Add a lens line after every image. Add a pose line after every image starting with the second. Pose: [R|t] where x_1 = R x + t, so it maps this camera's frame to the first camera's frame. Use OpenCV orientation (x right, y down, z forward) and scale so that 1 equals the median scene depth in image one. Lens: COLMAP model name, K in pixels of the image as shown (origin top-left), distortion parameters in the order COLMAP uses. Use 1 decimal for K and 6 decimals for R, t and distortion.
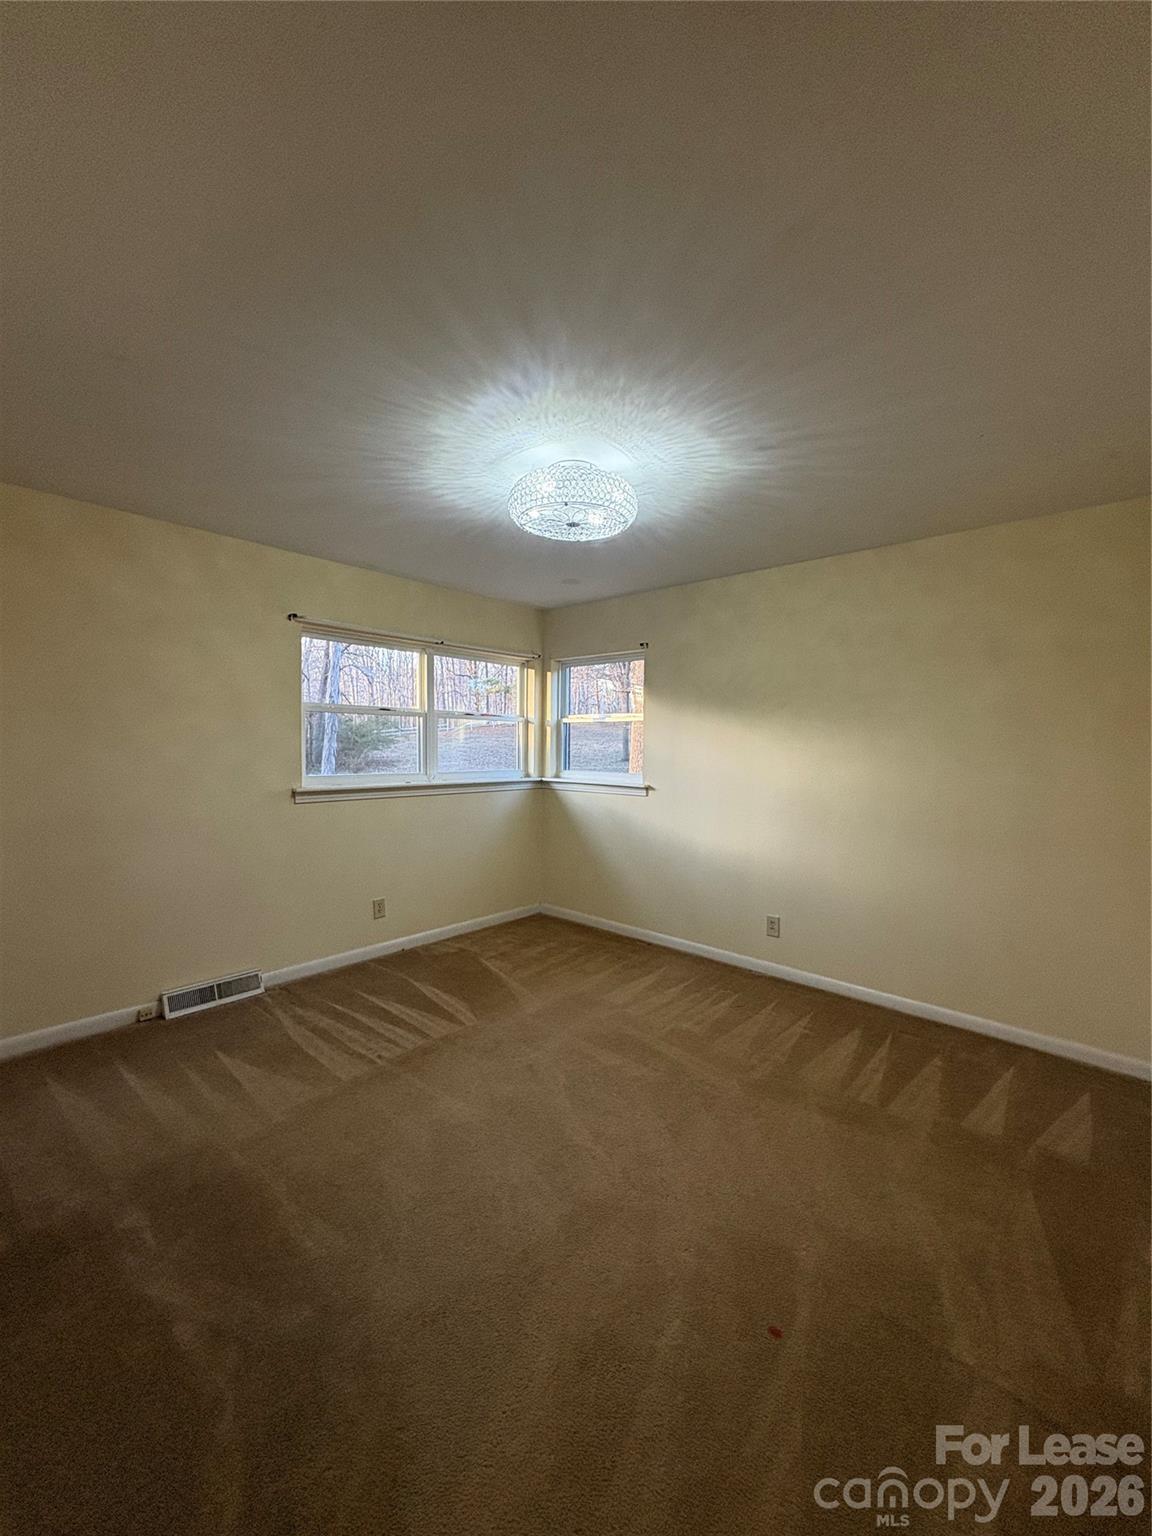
lens RADIAL K [[610.8, 0, 571.1], [0, 610.8, 773.2], [0, 0, 1]] dist [0.002386, -0.000558]
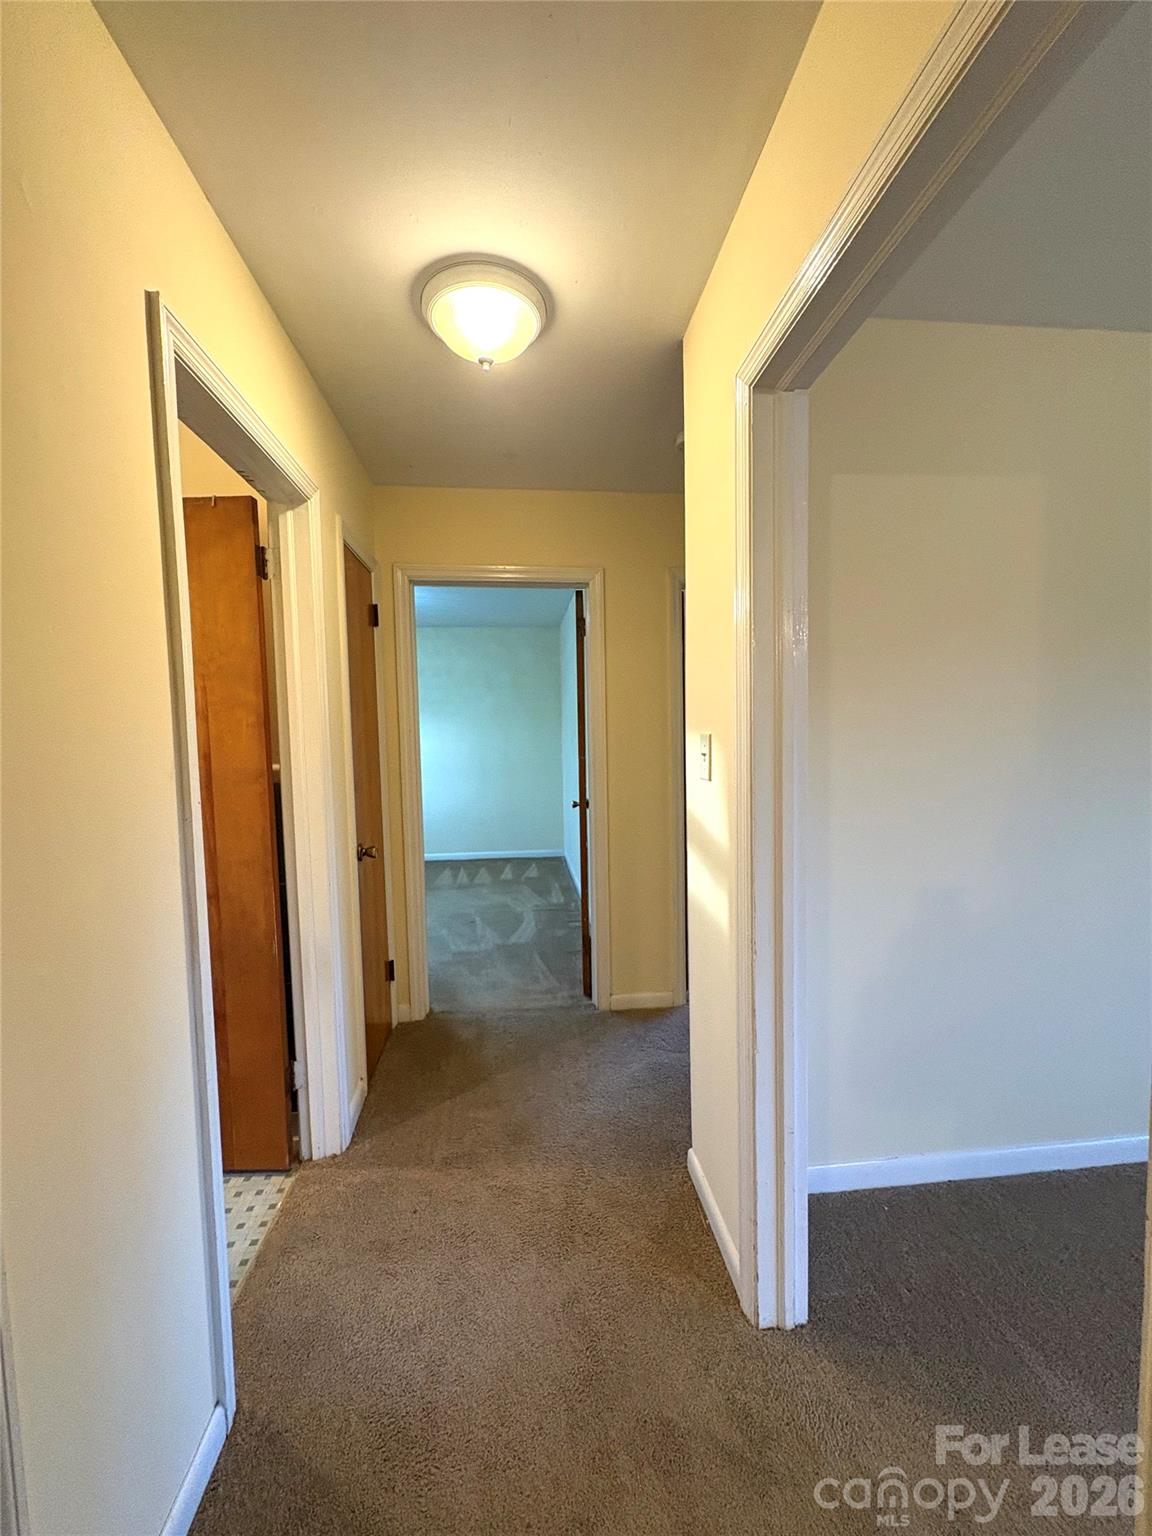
lens RADIAL K [[610.8, 0, 577.5], [0, 610.8, 765.8], [0, 0, 1]] dist [0.002386, -0.000558]
pose [[0.666530, -0.069827, 0.742200, -0.652150], [0.061366, 0.997364, 0.038723, 0.026456], [-0.742948, 0.019736, 0.669058, -0.614289]]
